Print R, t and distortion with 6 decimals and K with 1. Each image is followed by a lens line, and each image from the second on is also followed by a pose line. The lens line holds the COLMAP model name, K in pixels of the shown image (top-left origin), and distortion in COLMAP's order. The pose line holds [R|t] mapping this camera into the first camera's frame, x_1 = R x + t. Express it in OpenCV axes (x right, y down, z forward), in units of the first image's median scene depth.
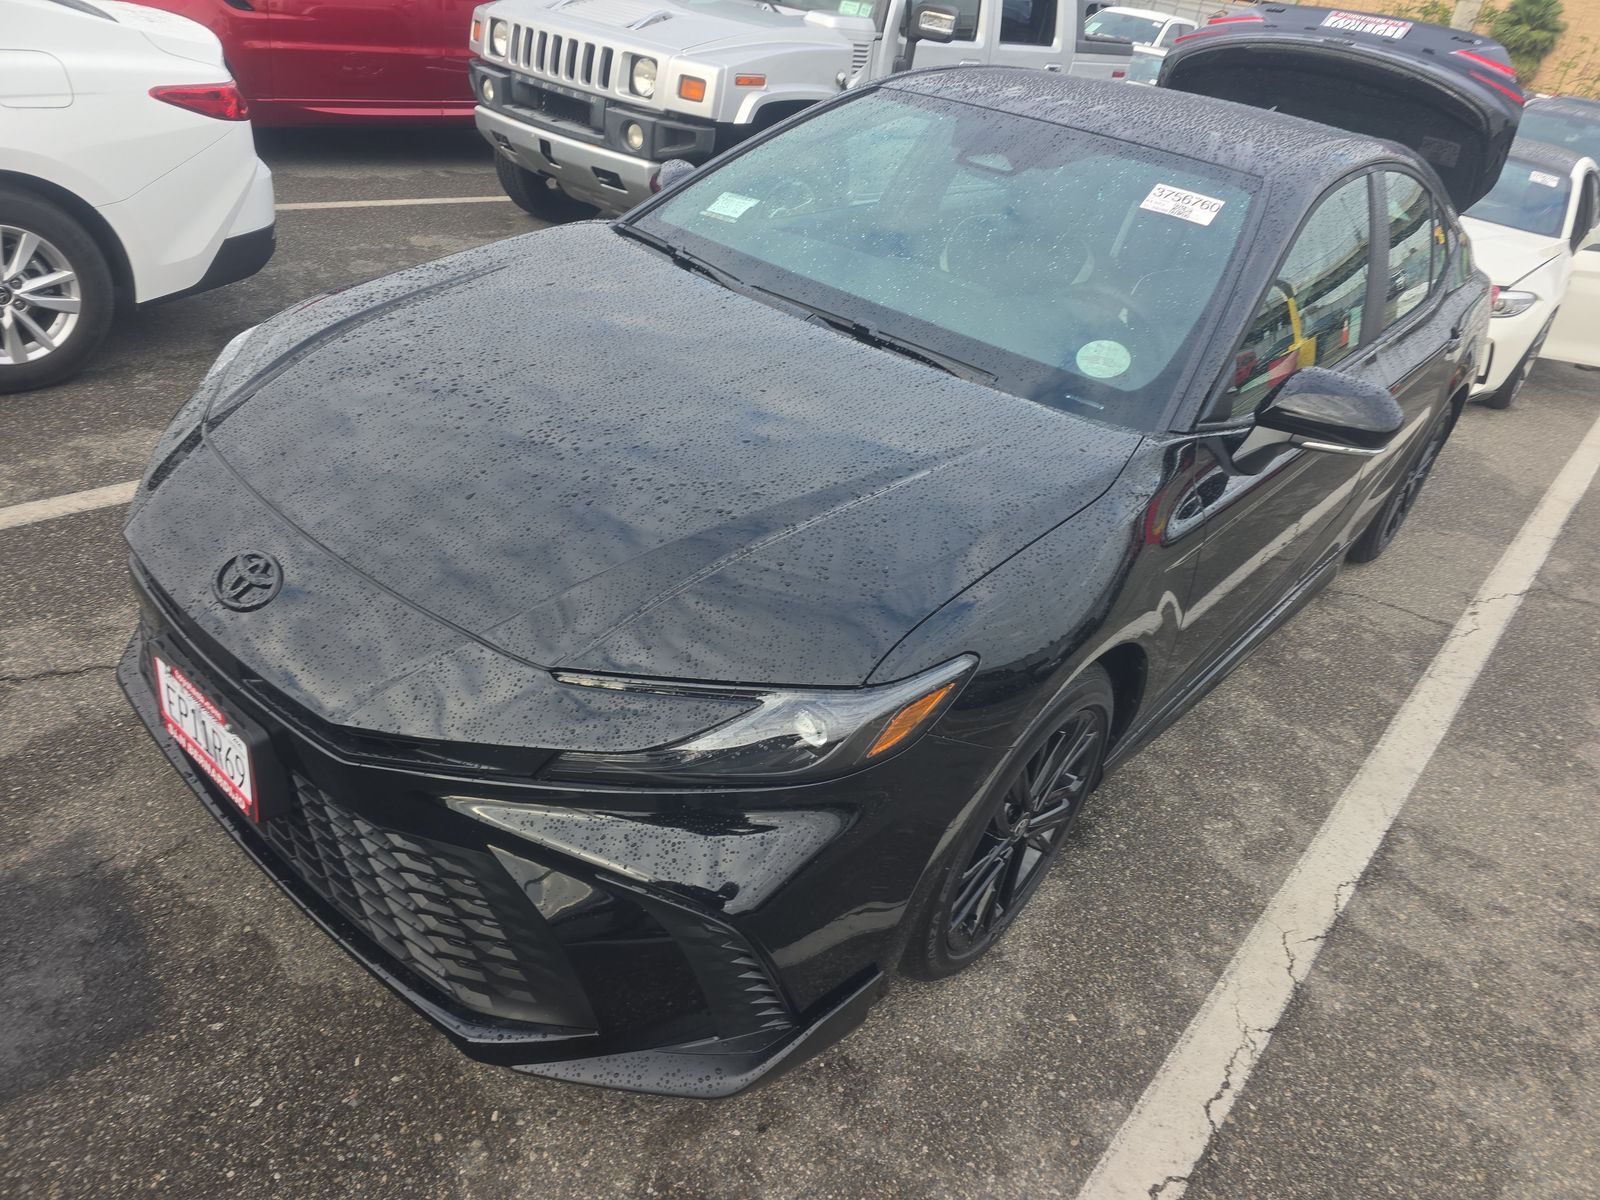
lens RADIAL K [[1074.3, 0, 800.0], [0, 1074.3, 600.0], [0, 0, 1]] dist [0.055876, -0.055095]
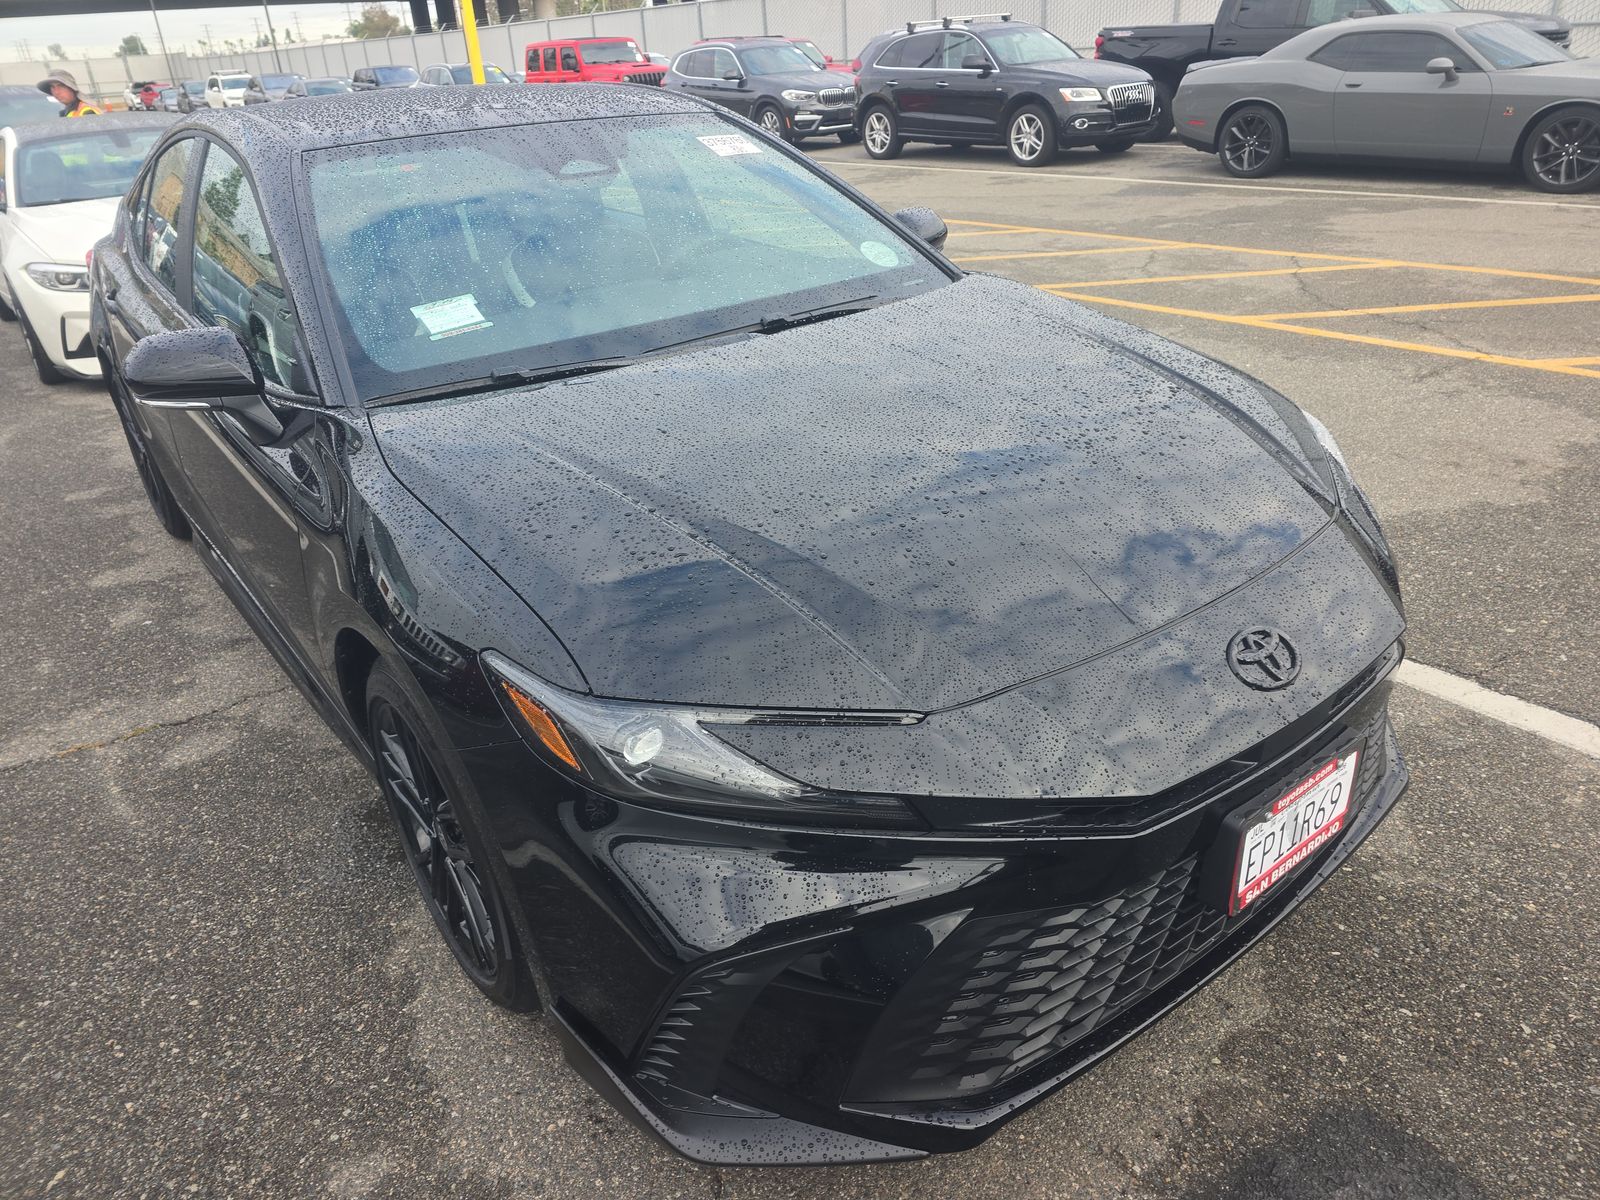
lens RADIAL K [[1074.3, 0, 800.0], [0, 1074.3, 600.0], [0, 0, 1]] dist [0.055876, -0.055095]
pose [[0.188084, -0.591379, 0.784152, -0.979423], [0.559902, 0.720521, 0.409095, -0.510236], [-0.806929, 0.362104, 0.466633, 0.653257]]
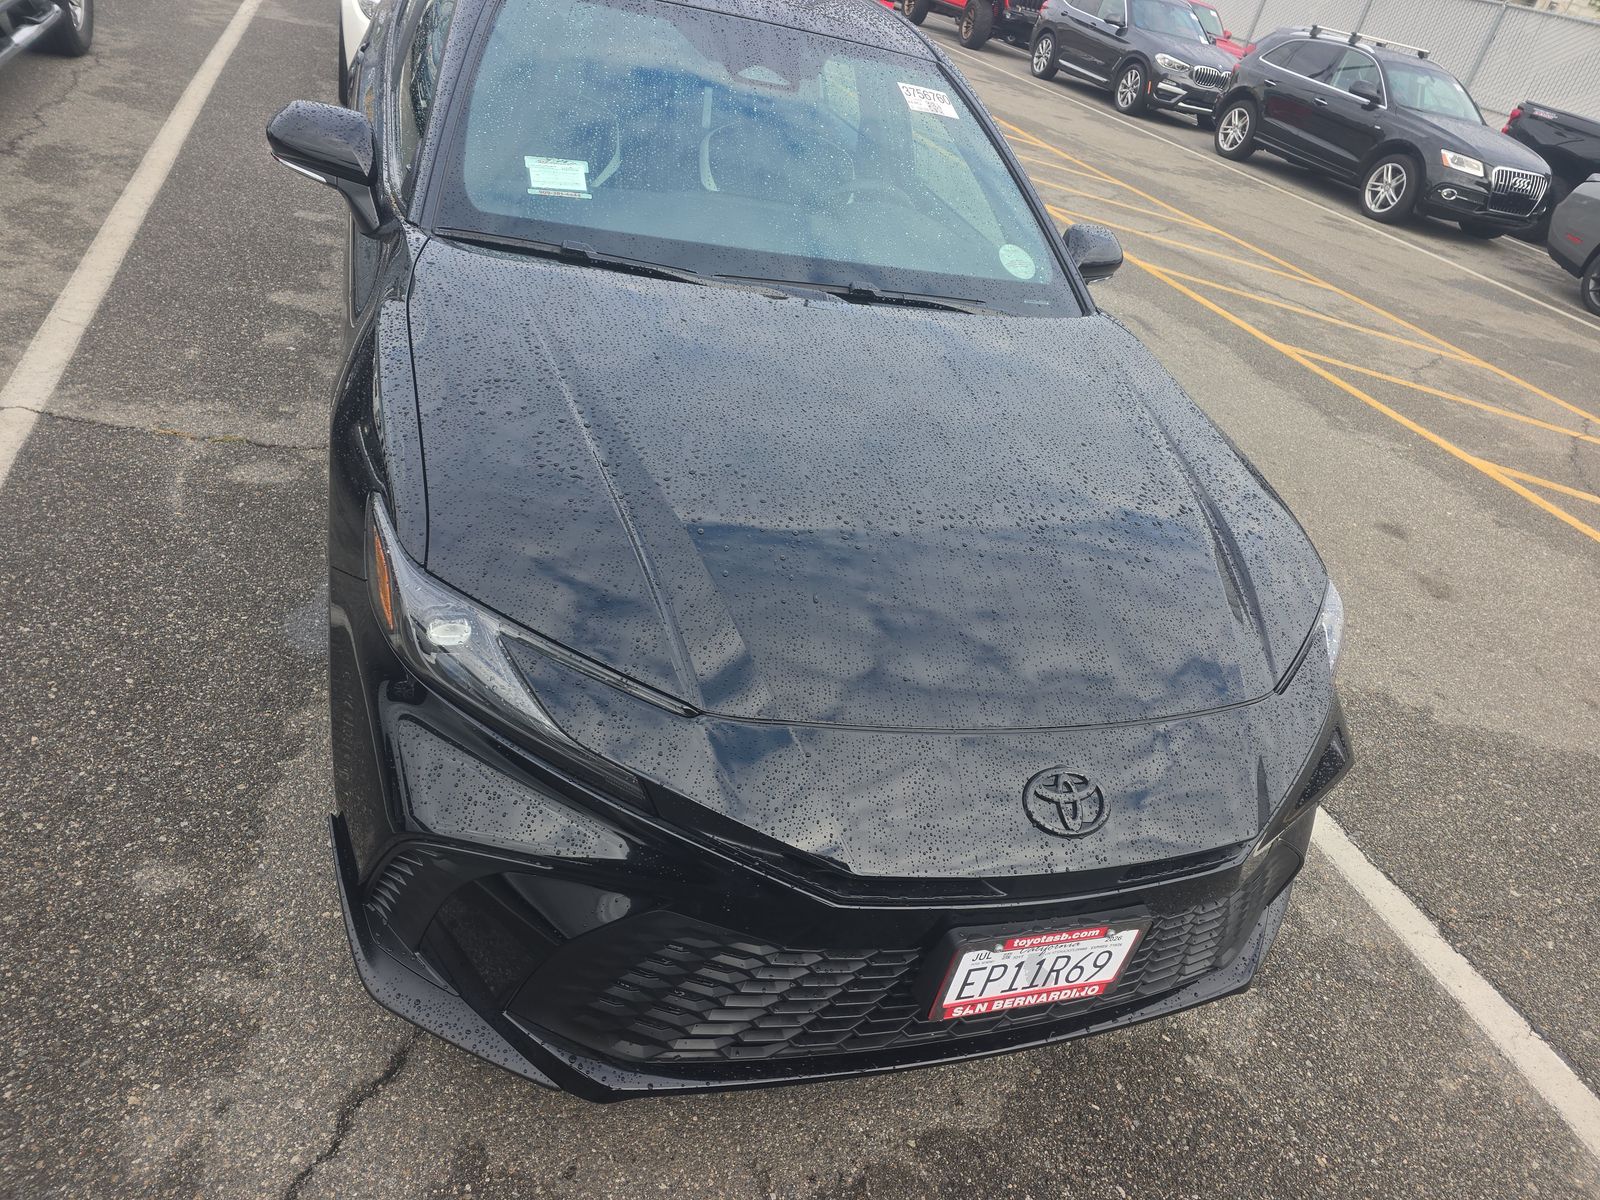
lens RADIAL K [[1074.3, 0, 800.0], [0, 1074.3, 600.0], [0, 0, 1]] dist [0.055876, -0.055095]
pose [[0.534033, -0.497909, 0.683298, -0.883291], [0.305018, 0.867228, 0.393548, -0.455522], [-0.788526, -0.001750, 0.614999, 0.462226]]
